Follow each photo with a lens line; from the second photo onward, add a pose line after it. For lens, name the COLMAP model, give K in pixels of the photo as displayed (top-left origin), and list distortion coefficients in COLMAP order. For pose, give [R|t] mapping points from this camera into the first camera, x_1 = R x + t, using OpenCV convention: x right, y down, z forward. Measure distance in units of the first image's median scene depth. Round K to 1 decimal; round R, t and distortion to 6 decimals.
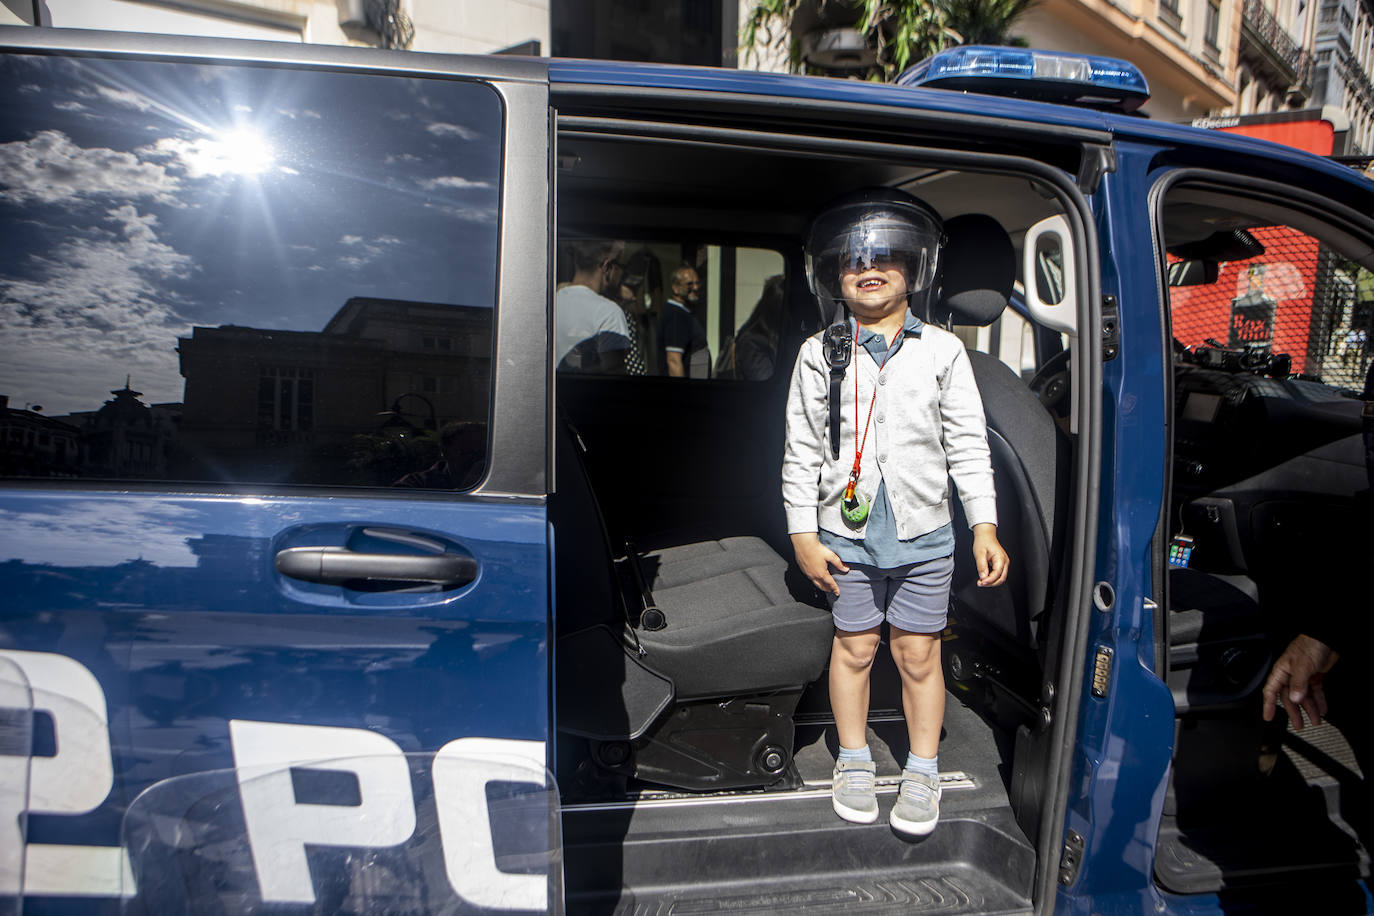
lens RADIAL K [[952.3, 0, 689.8], [0, 952.3, 468.7], [0, 0, 1]] dist [-0.103283, 0.067129]
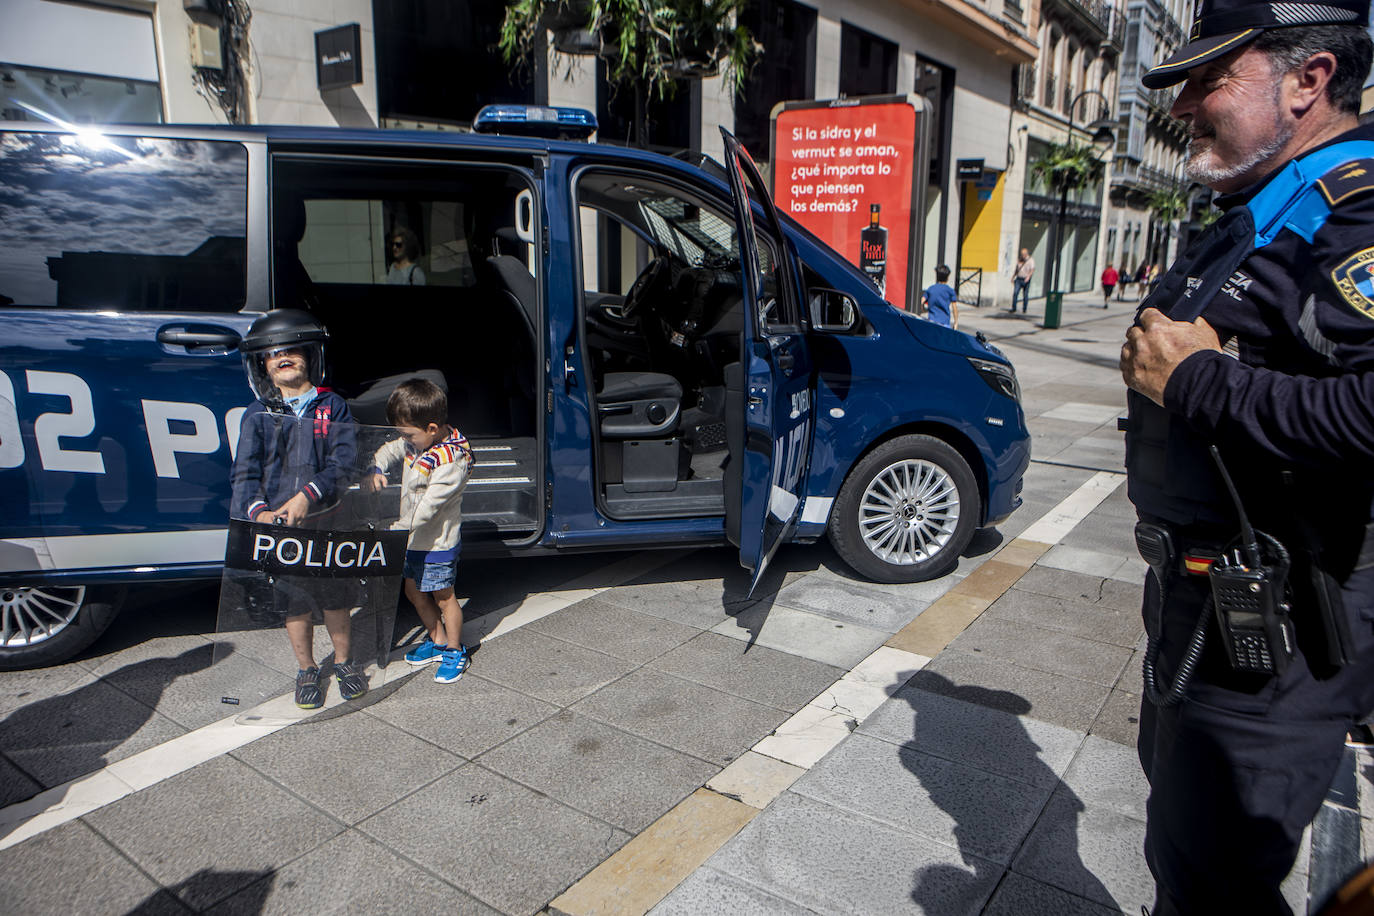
lens RADIAL K [[950.2, 0, 700.9], [0, 950.2, 471.3], [0, 0, 1]] dist [-0.126075, 0.092872]
pose [[0.992079, -0.033687, 0.121011, 0.346677], [0.025739, 0.997444, 0.066648, 0.162462], [-0.122947, -0.063005, 0.990411, -0.821360]]
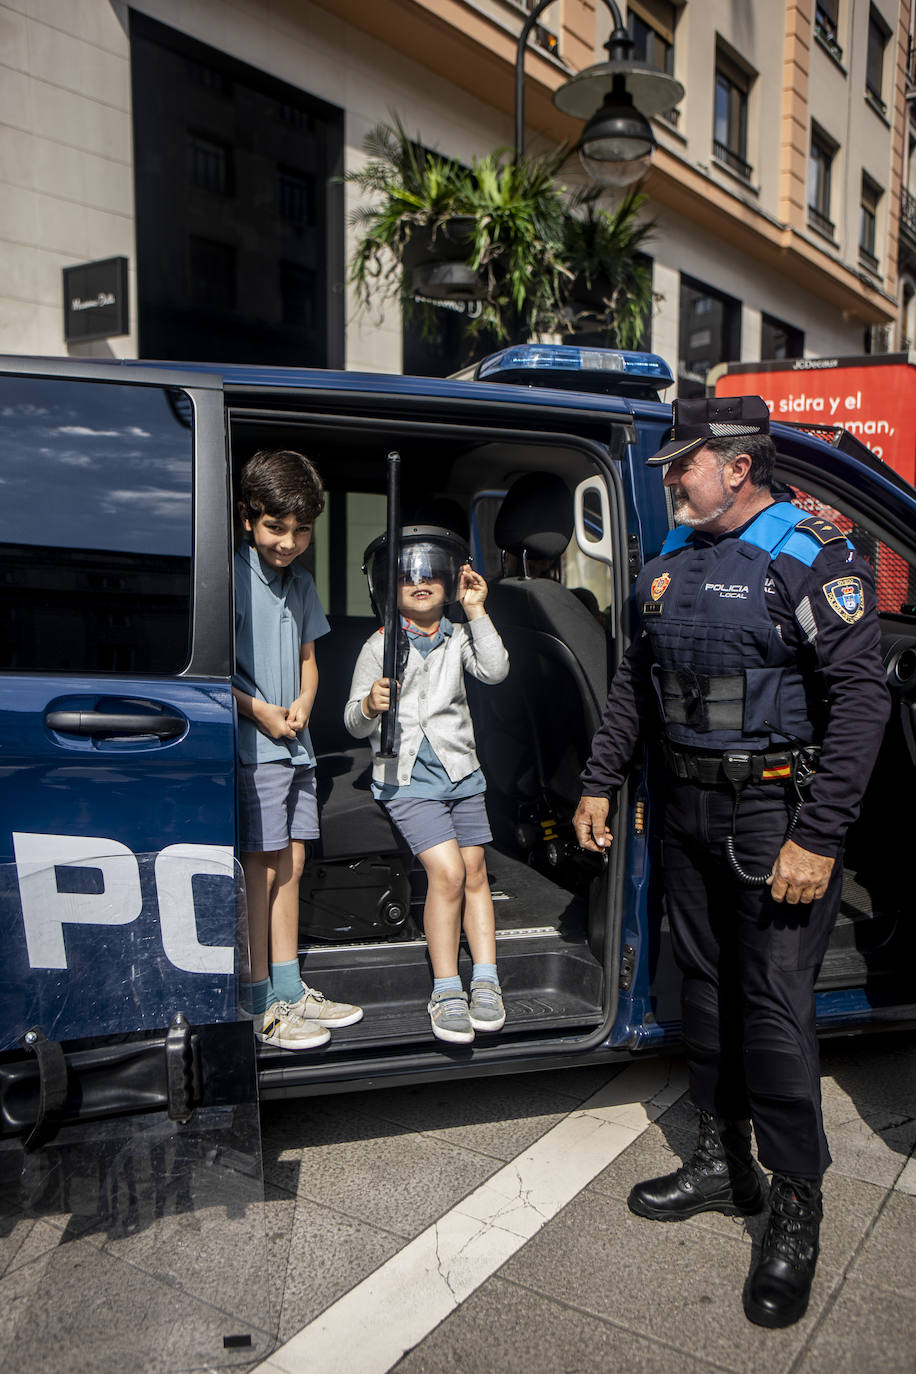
lens RADIAL K [[1172.7, 0, 454.4], [0, 1172.7, 682.6], [0, 0, 1]] dist [-0.094742, 0.097941]
pose [[0.990110, -0.019869, 0.138880, -0.031338], [0.027256, 0.998301, -0.051496, 0.072066], [-0.137621, 0.054772, 0.988969, -0.417624]]
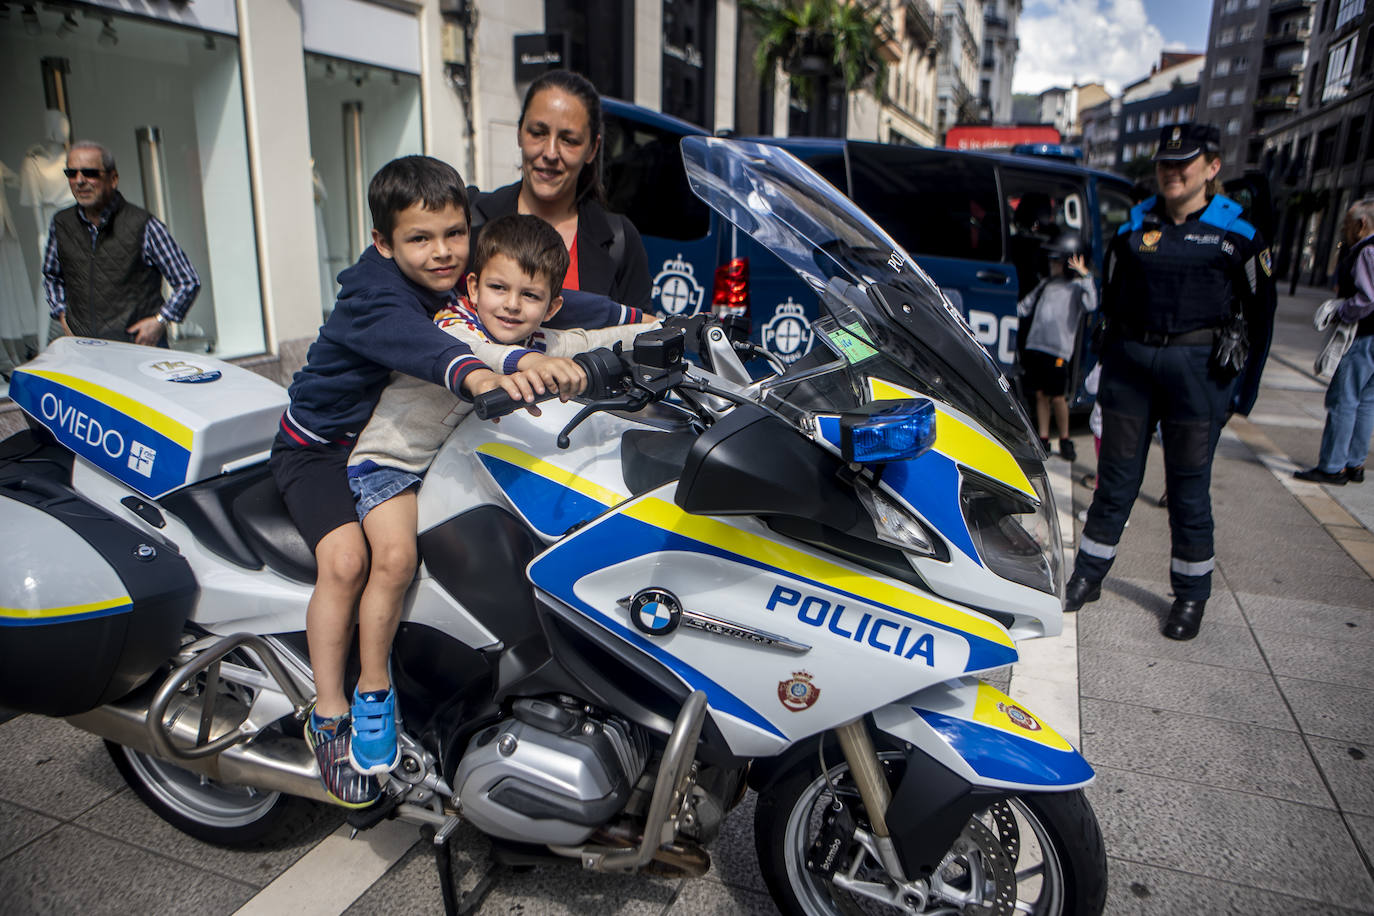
lens RADIAL K [[947.4, 0, 696.0], [0, 947.4, 463.2], [0, 0, 1]] dist [-0.111605, 0.071482]
pose [[0.935528, -0.084992, 0.342875, -1.574806], [0.056903, 0.994207, 0.091187, 0.241959], [-0.348638, -0.065798, 0.934945, -1.321289]]
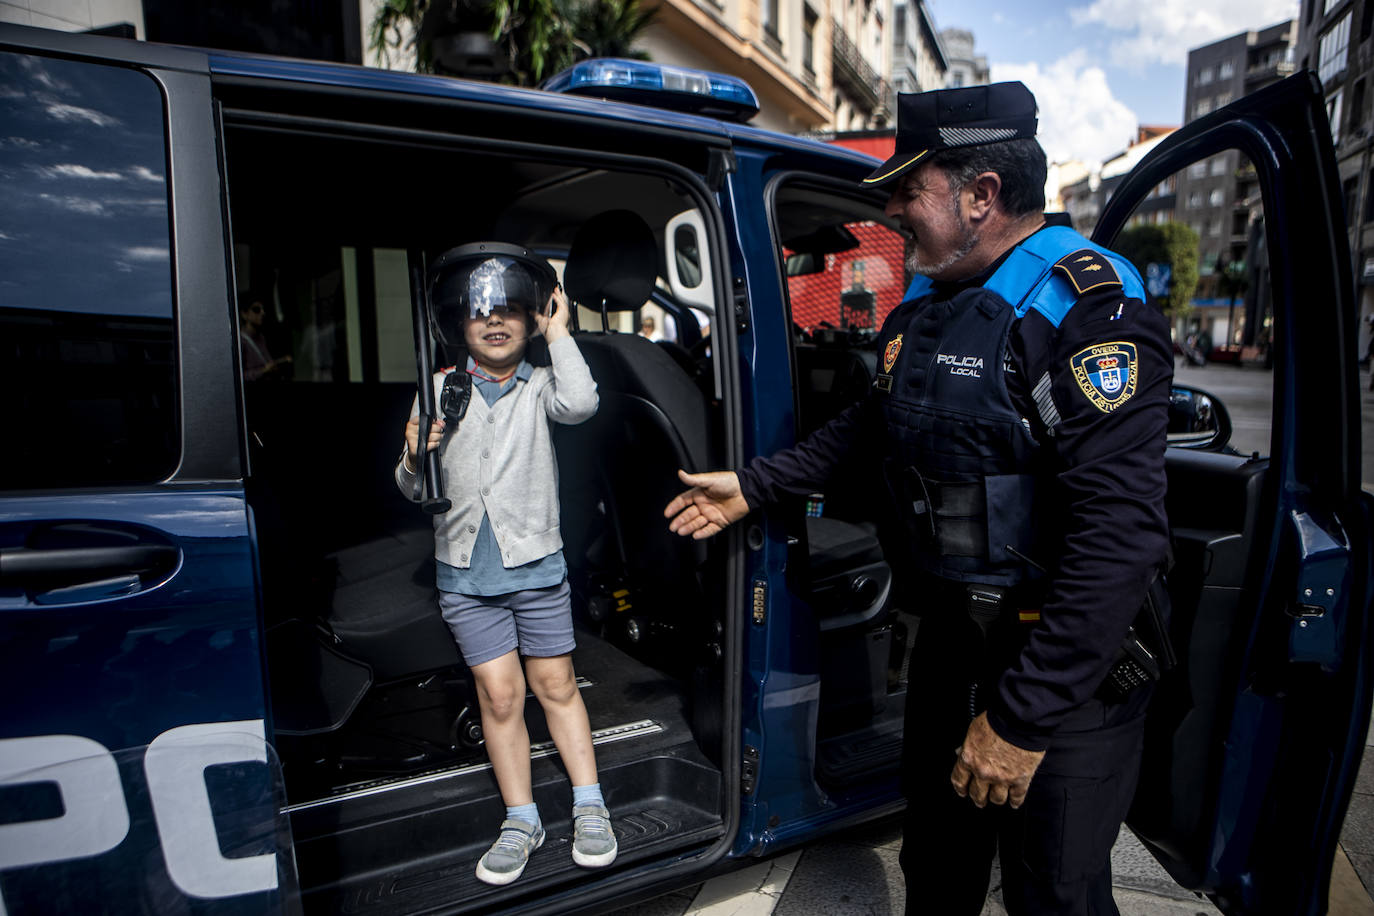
lens RADIAL K [[967.0, 0, 694.0], [0, 967.0, 472.0], [0, 0, 1]] dist [-0.110381, 0.075236]
pose [[0.931738, -0.078244, 0.354602, -0.030255], [0.081053, 0.996686, 0.006950, 0.027571], [-0.353971, 0.022266, 0.934991, -0.063259]]
